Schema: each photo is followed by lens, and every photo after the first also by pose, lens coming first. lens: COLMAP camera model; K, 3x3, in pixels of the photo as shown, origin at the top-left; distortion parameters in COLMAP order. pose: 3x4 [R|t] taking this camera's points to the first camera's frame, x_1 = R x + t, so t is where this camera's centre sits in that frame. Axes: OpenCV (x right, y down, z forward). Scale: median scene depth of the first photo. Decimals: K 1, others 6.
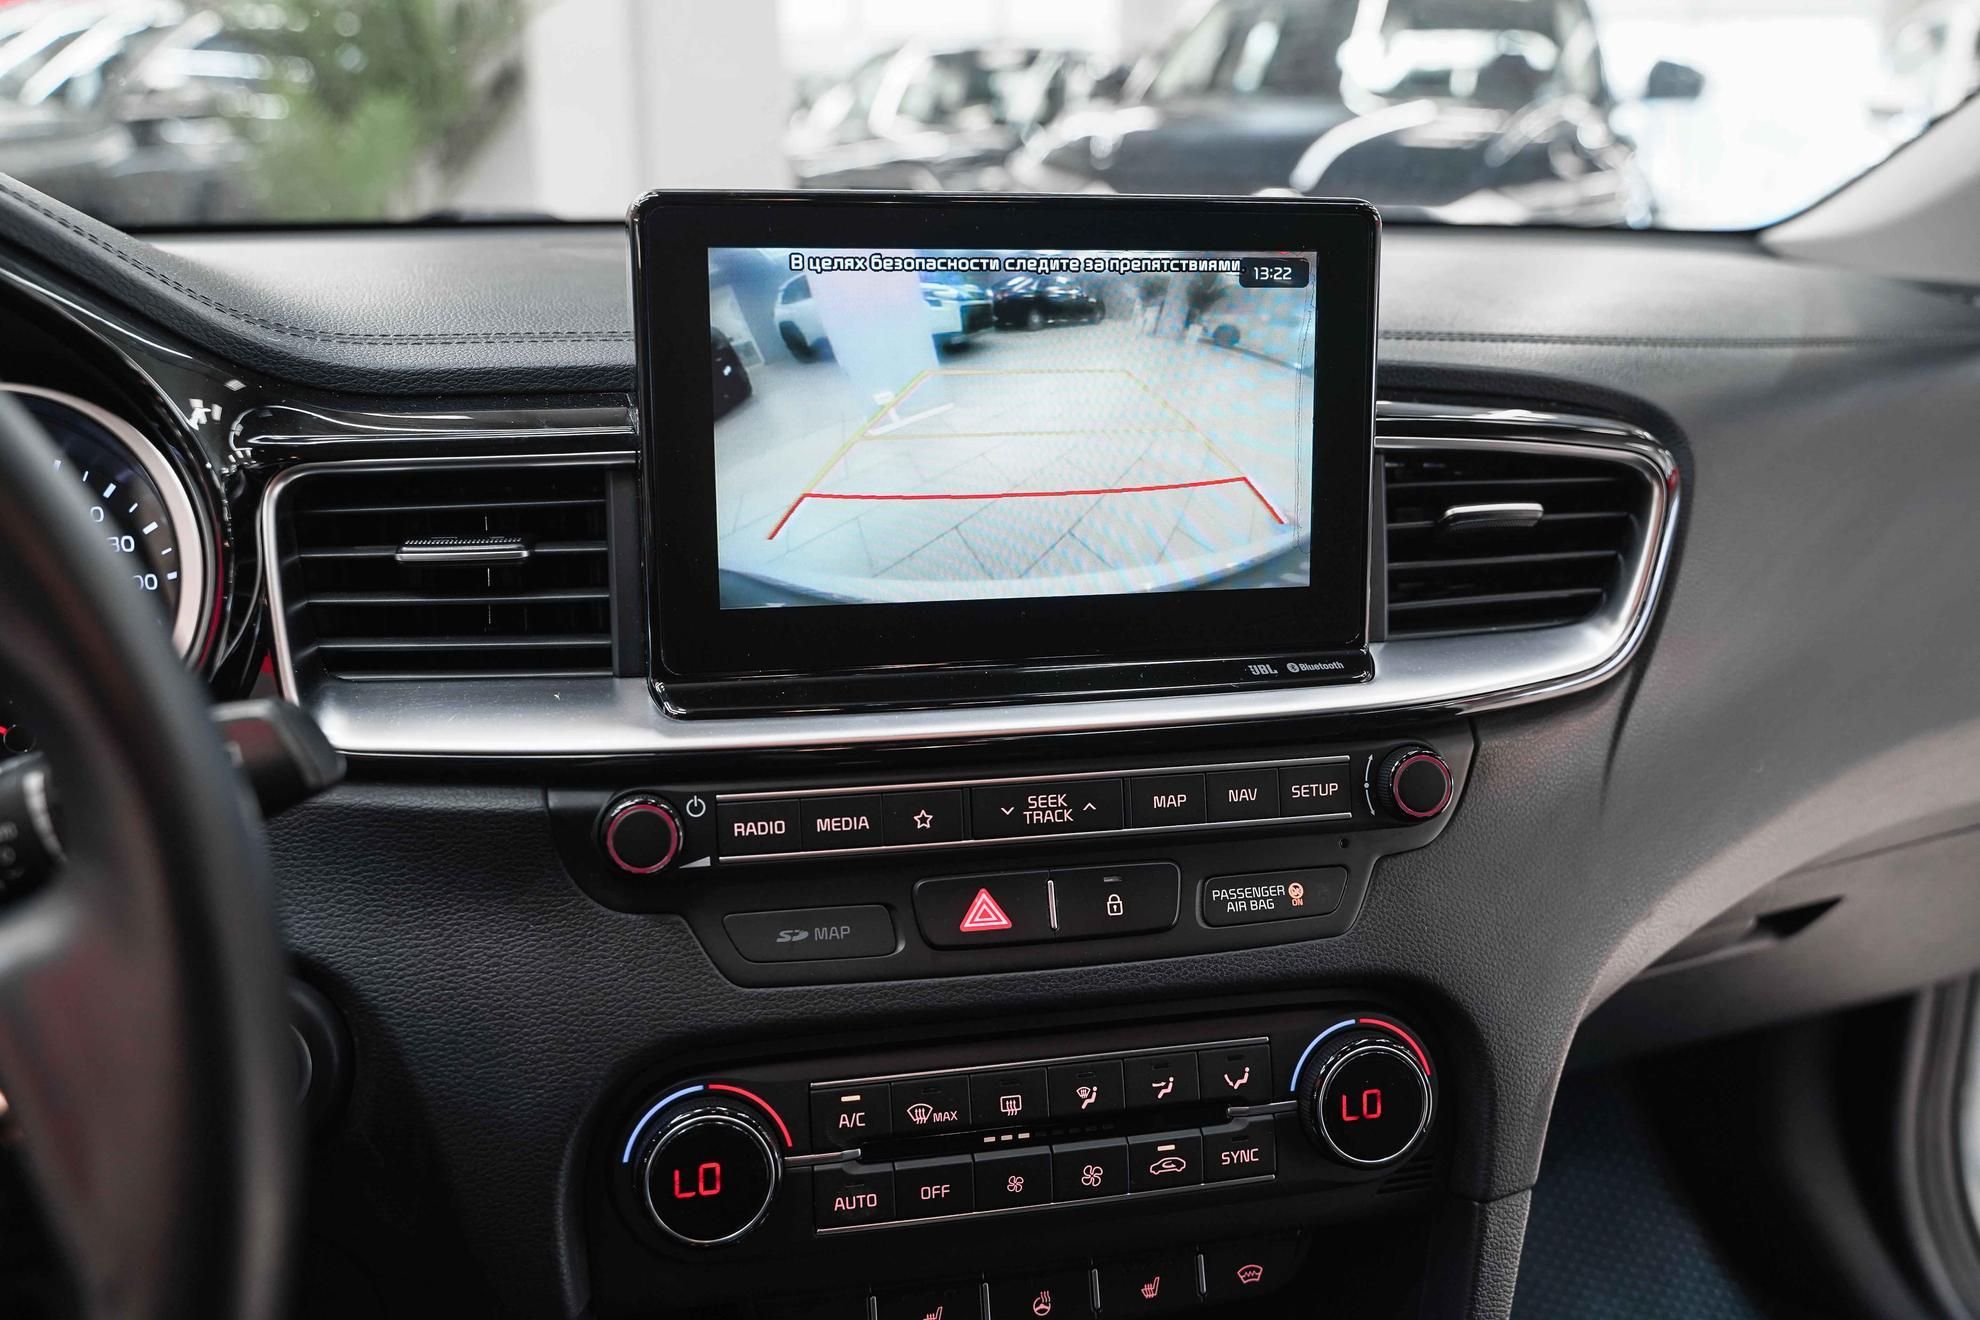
lens RADIAL K [[1684.6, 0, 999.4], [0, 1684.6, 634.3], [0, 0, 1]] dist [-0.010374, 0.000634]
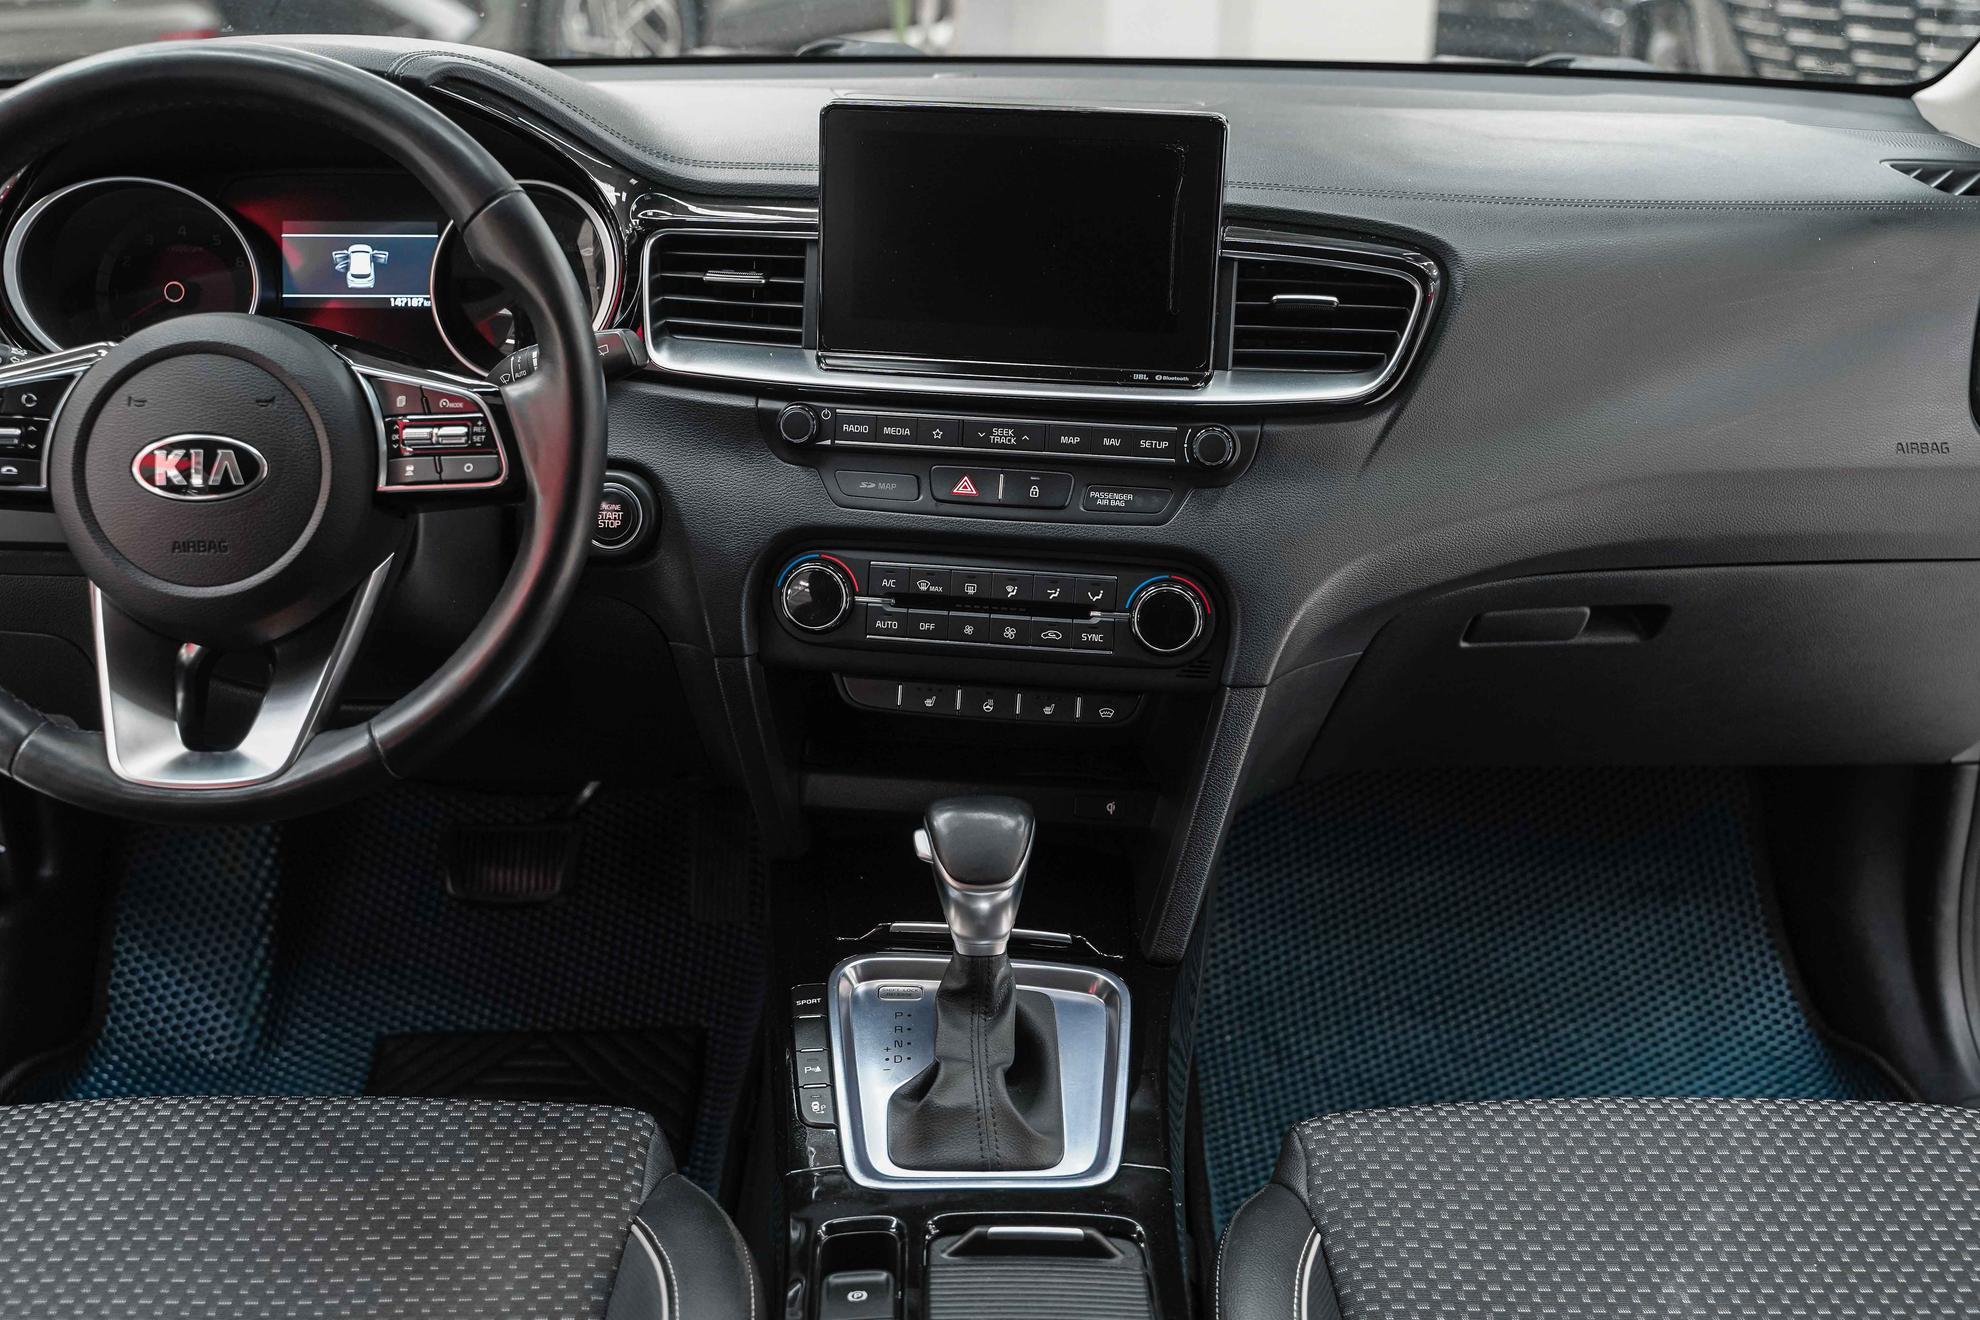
lens RADIAL K [[2195.9, 0, 981.0], [0, 2195.9, 665.5], [0, 0, 1]] dist [0.004349, -0.002238]
pose [[0.938999, 0.126847, -0.319674, 0.827455], [-0.096494, 0.989333, 0.109132, 0.090915], [0.330107, -0.071628, 0.941222, -1.357566]]
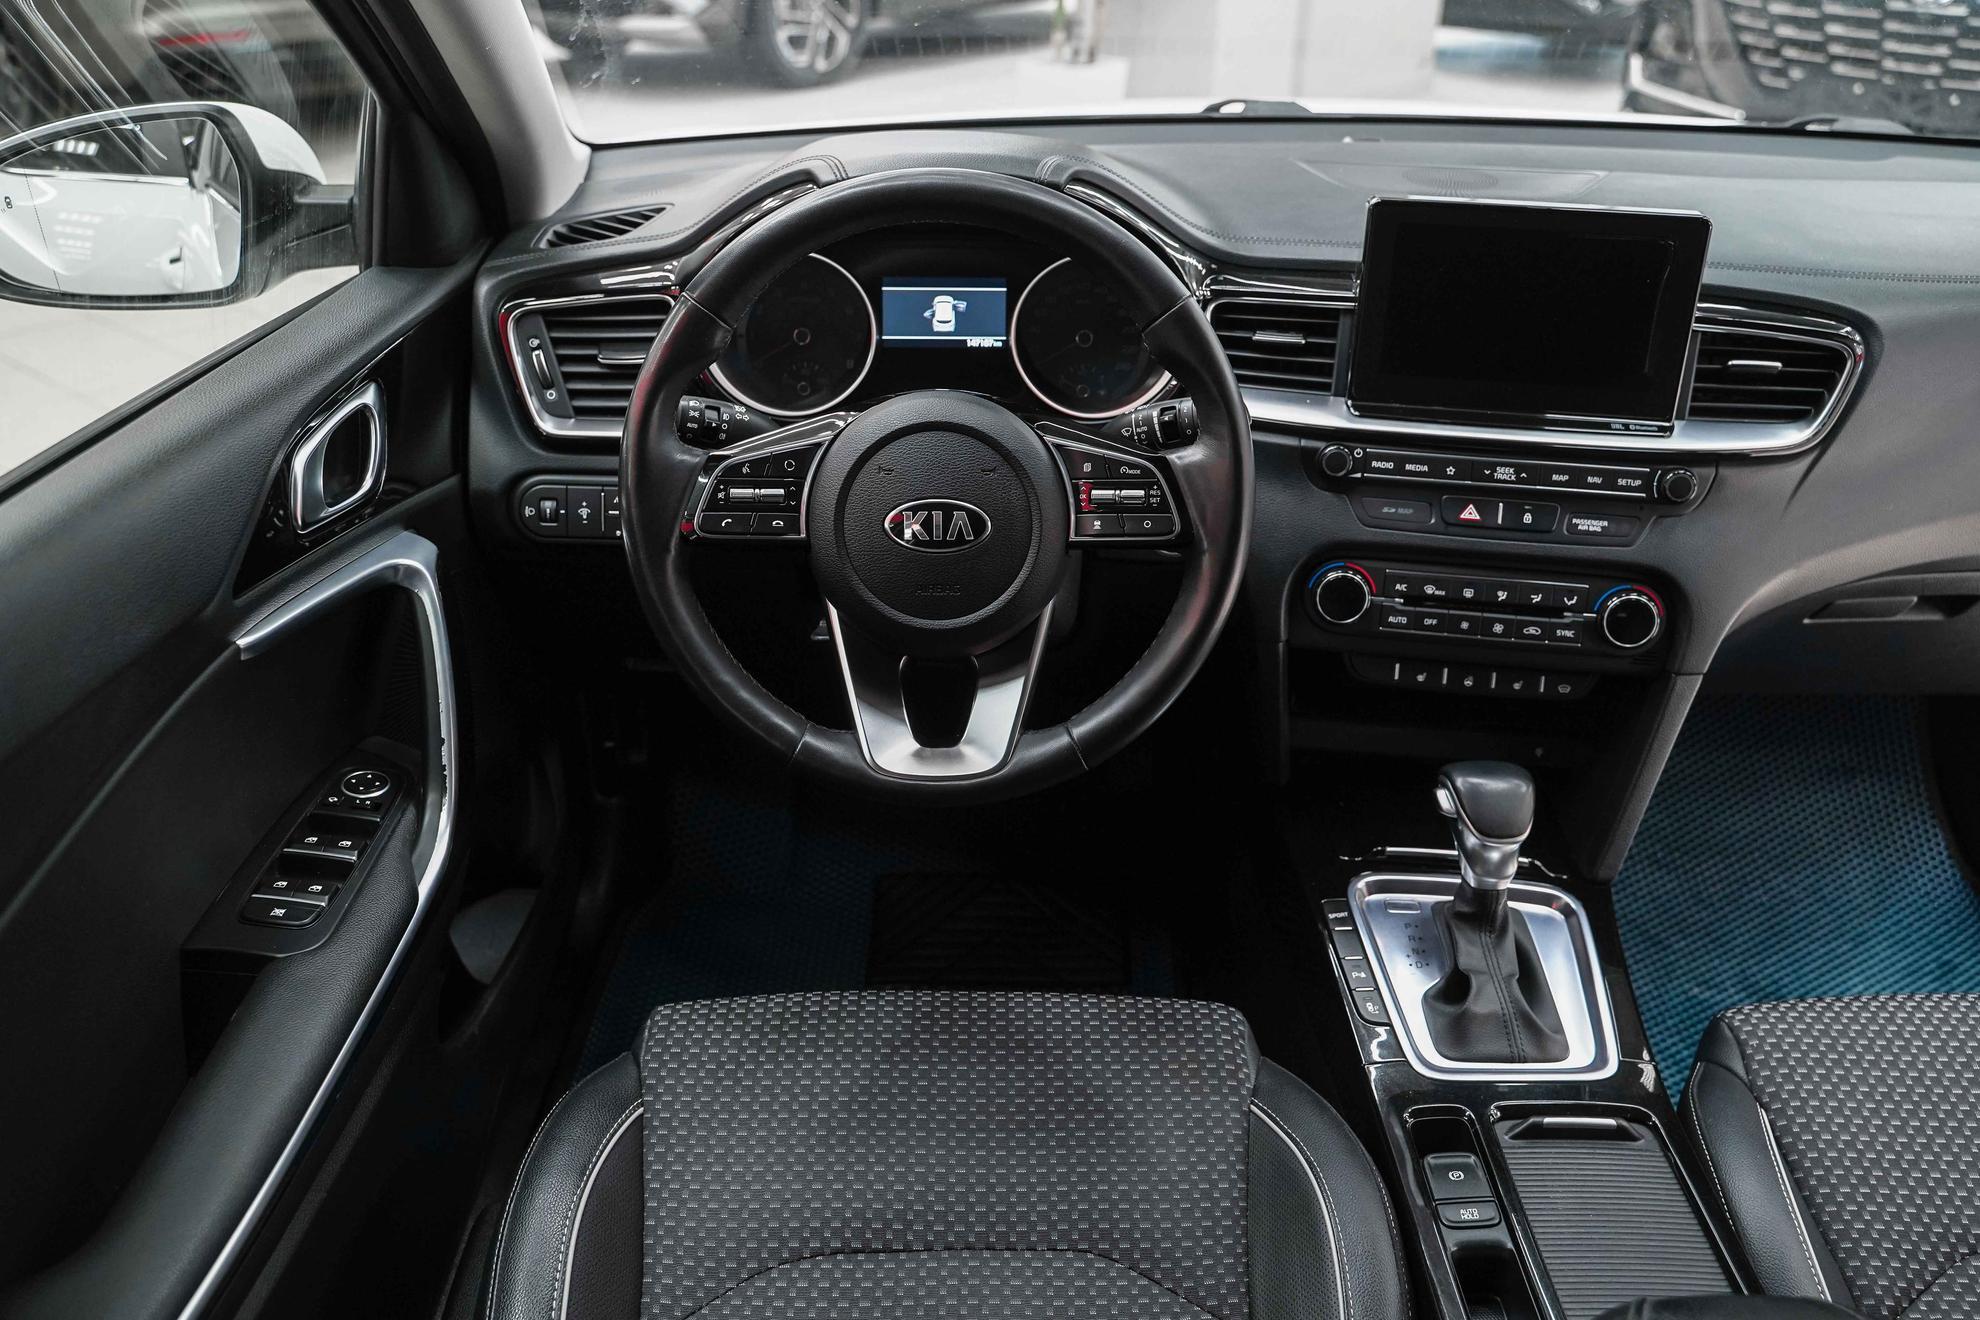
lens RADIAL K [[1612.1, 0, 990.0], [0, 1612.1, 660.0], [0, 0, 1]] dist [-0.010744, 0.005961]
pose [[0.933374, 0.171748, -0.315143, 0.110935], [-0.101912, 0.968754, 0.226120, -0.080881], [0.344132, -0.178938, 0.921713, -1.385490]]
